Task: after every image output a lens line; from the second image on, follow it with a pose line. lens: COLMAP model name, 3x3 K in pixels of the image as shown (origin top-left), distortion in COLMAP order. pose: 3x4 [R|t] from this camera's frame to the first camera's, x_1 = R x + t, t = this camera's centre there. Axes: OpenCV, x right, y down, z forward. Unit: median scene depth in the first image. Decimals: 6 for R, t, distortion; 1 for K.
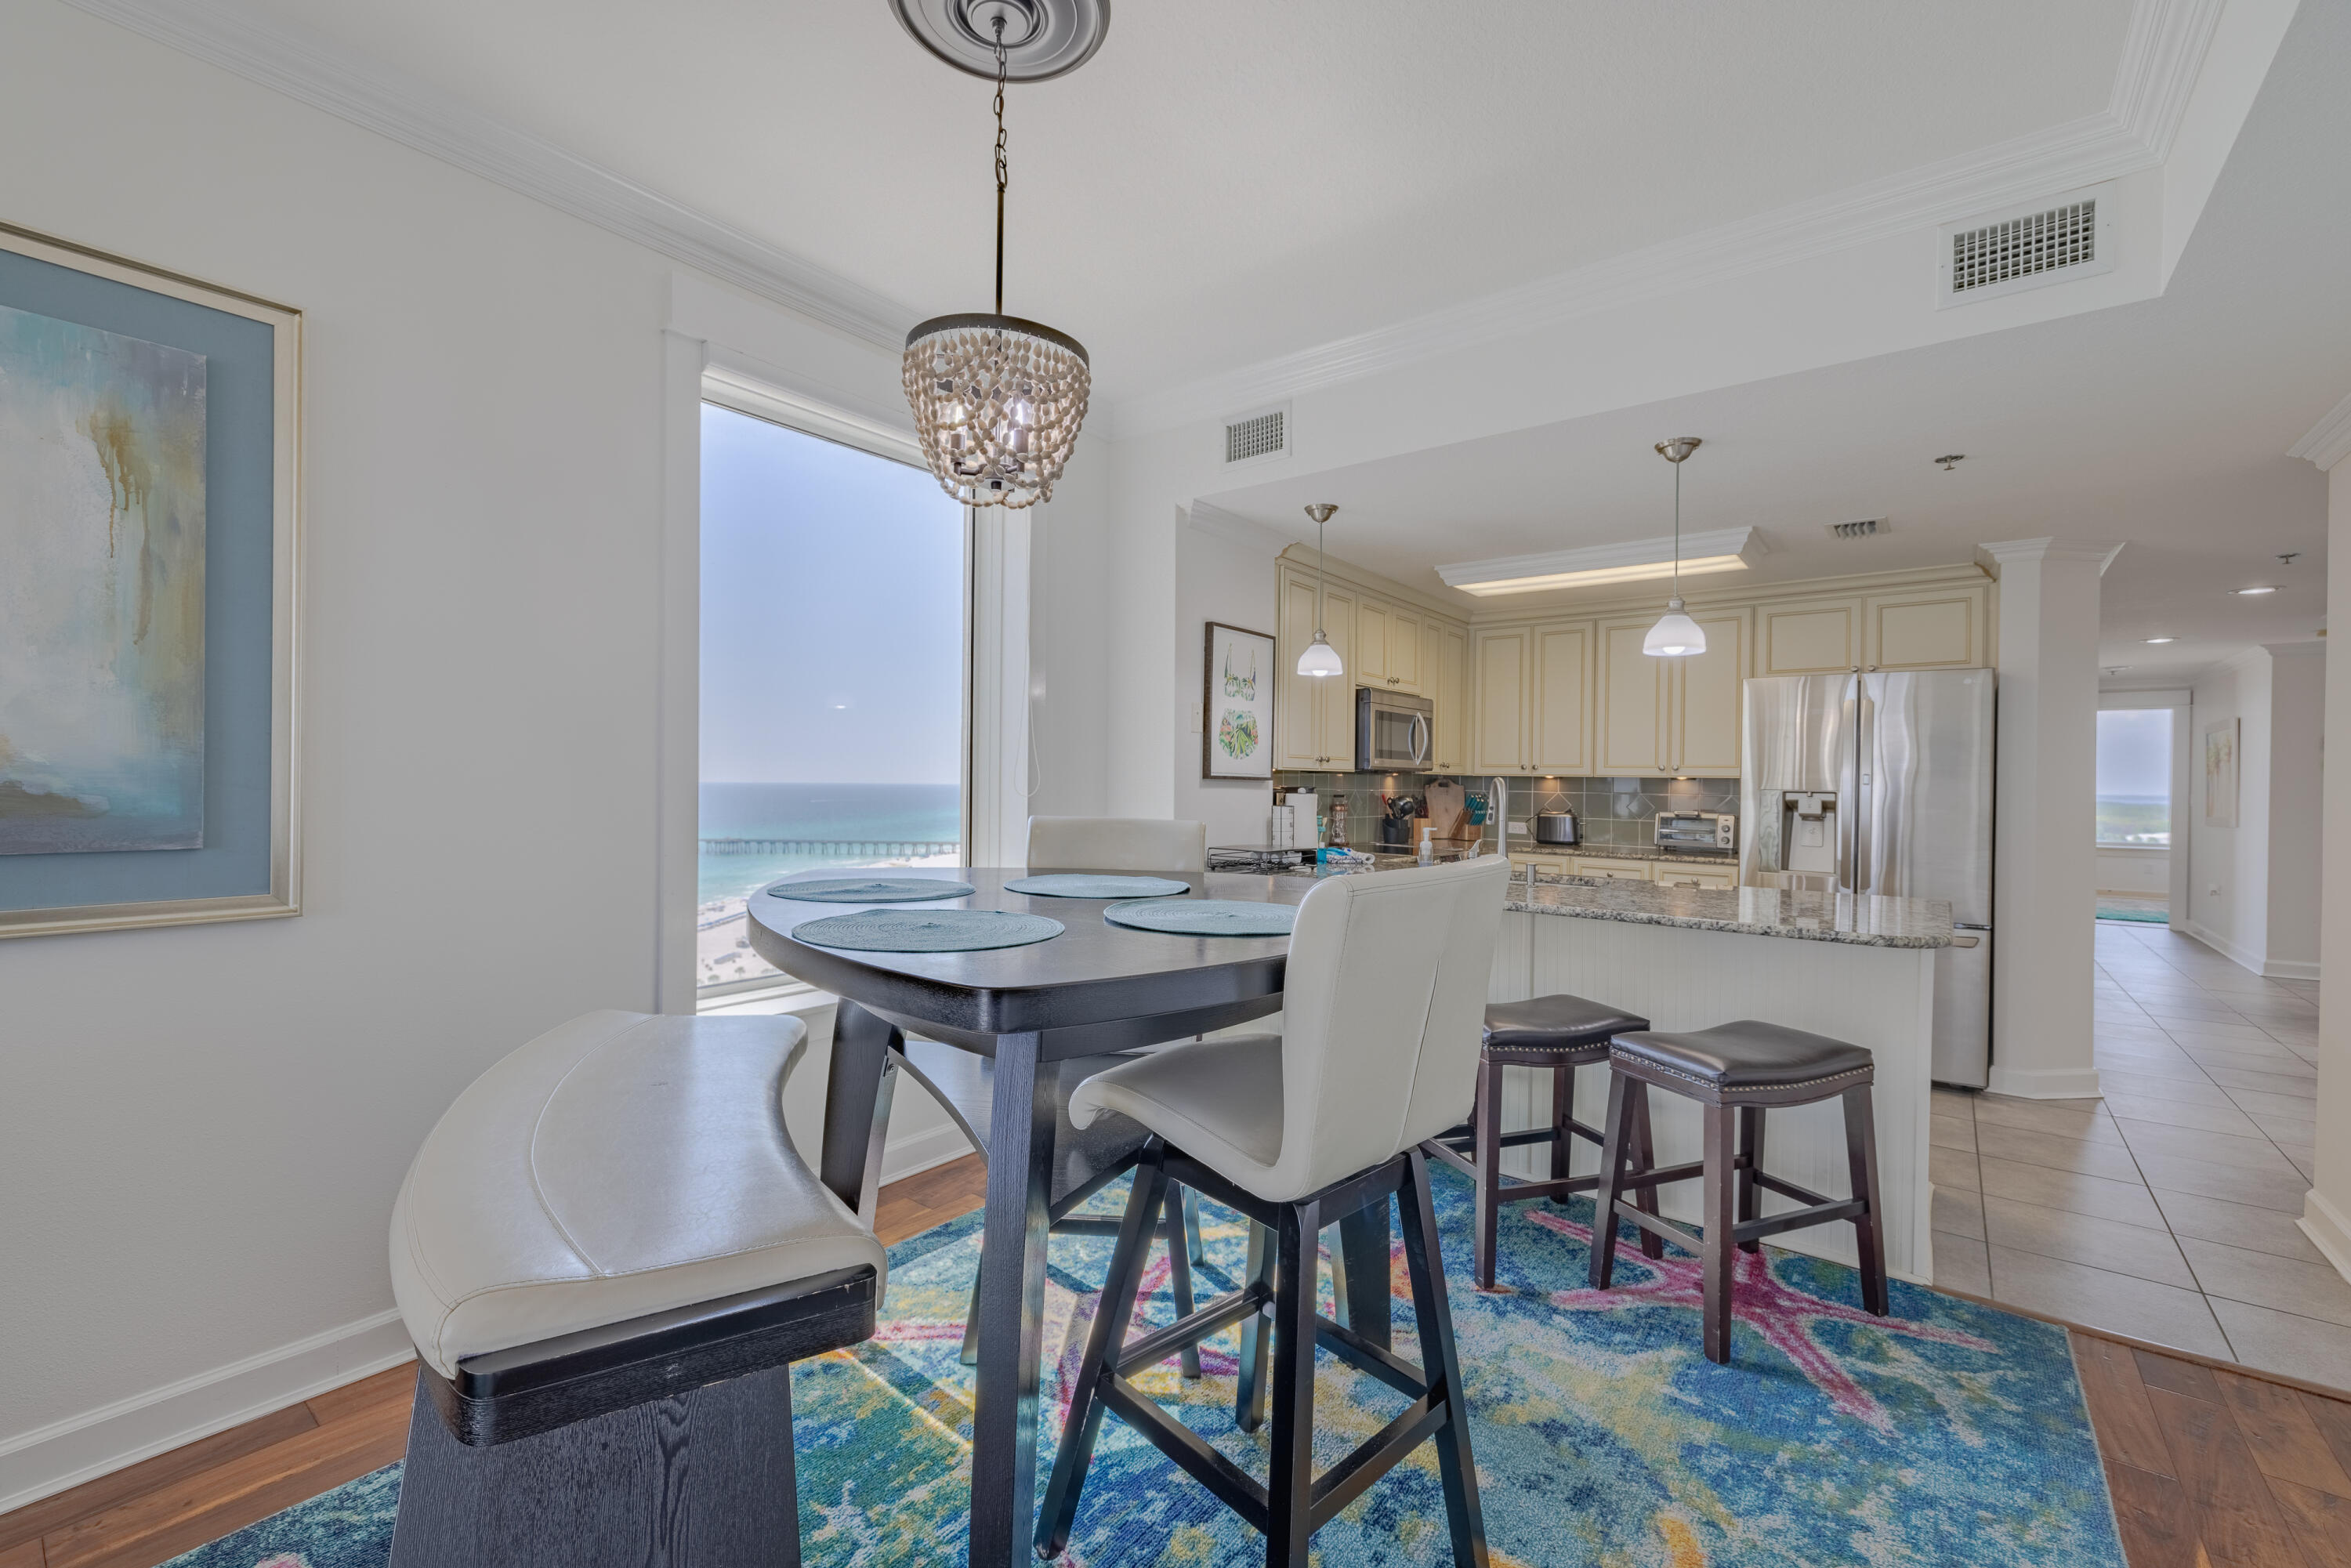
lens RADIAL K [[987.7, 0, 1168.6], [0, 987.7, 785.9], [0, 0, 1]] dist [-0.002199, 0.000724]
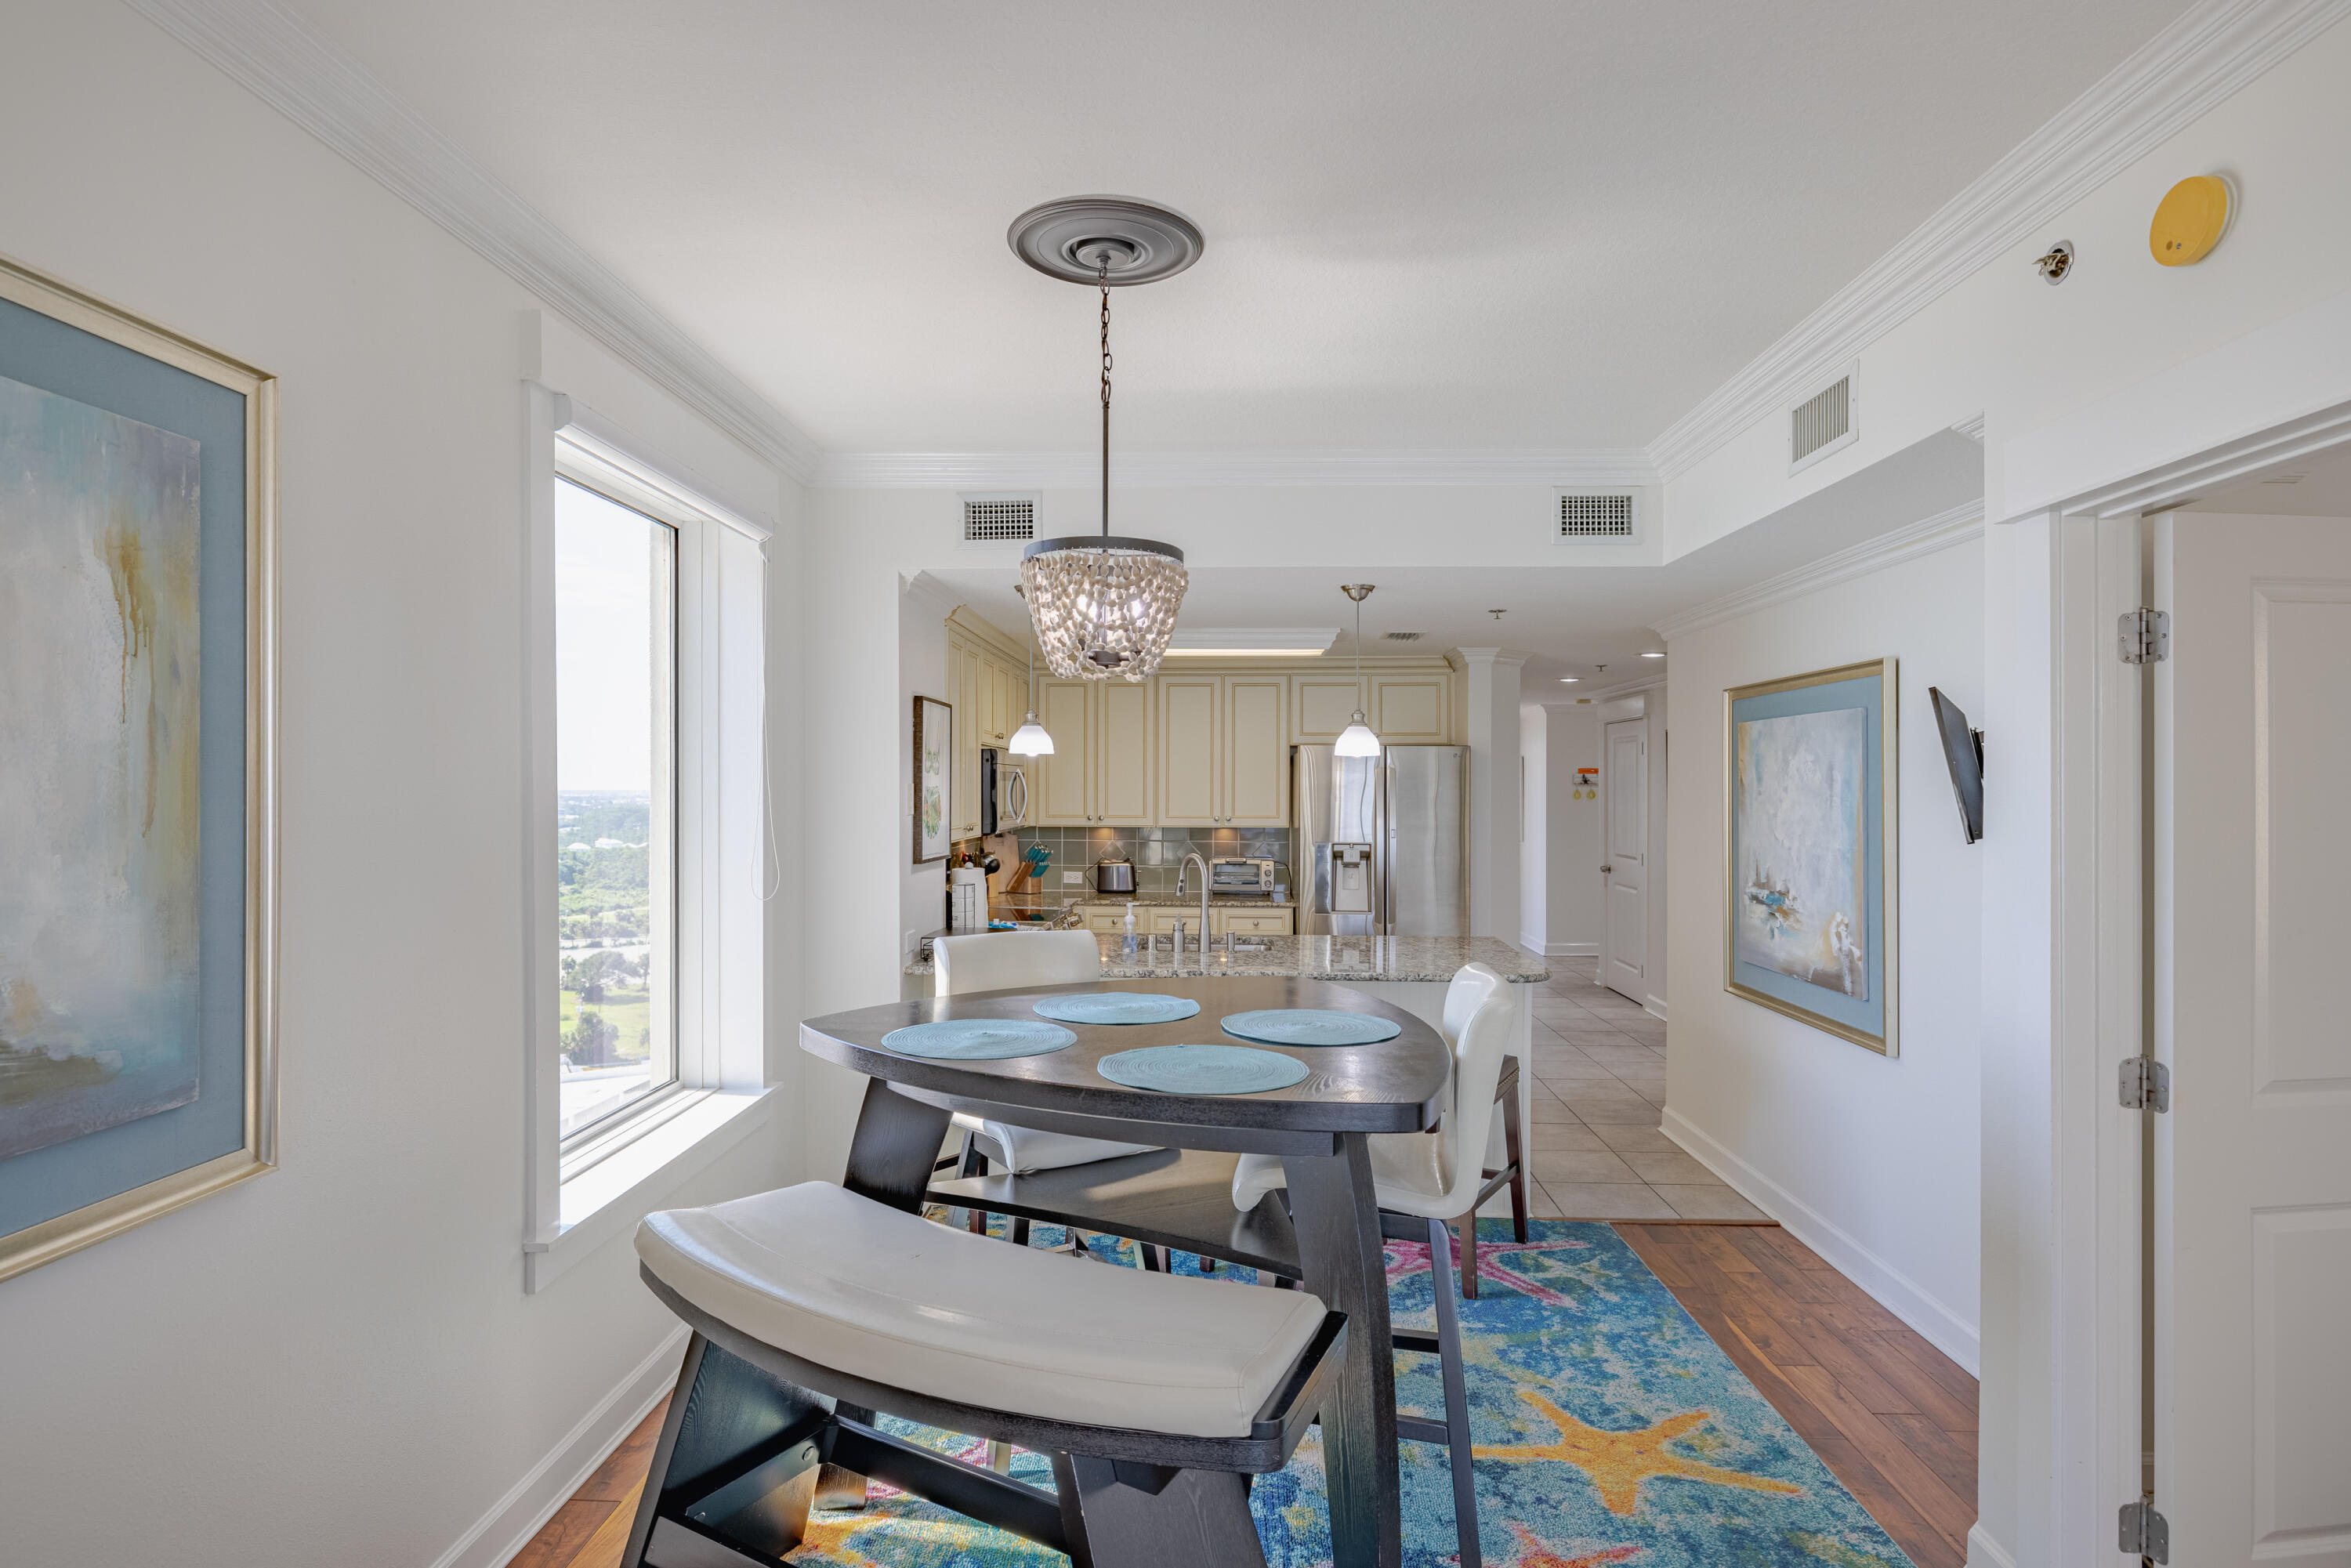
lens RADIAL K [[1236.6, 0, 1181.9], [0, 1236.6, 783.6], [0, 0, 1]] dist [-0.002790, -0.000128]
pose [[0.809375, -0.010072, 0.587206, -0.455838], [0.011410, 0.999934, 0.001425, -0.083610], [-0.587182, 0.005547, 0.809436, -0.096156]]
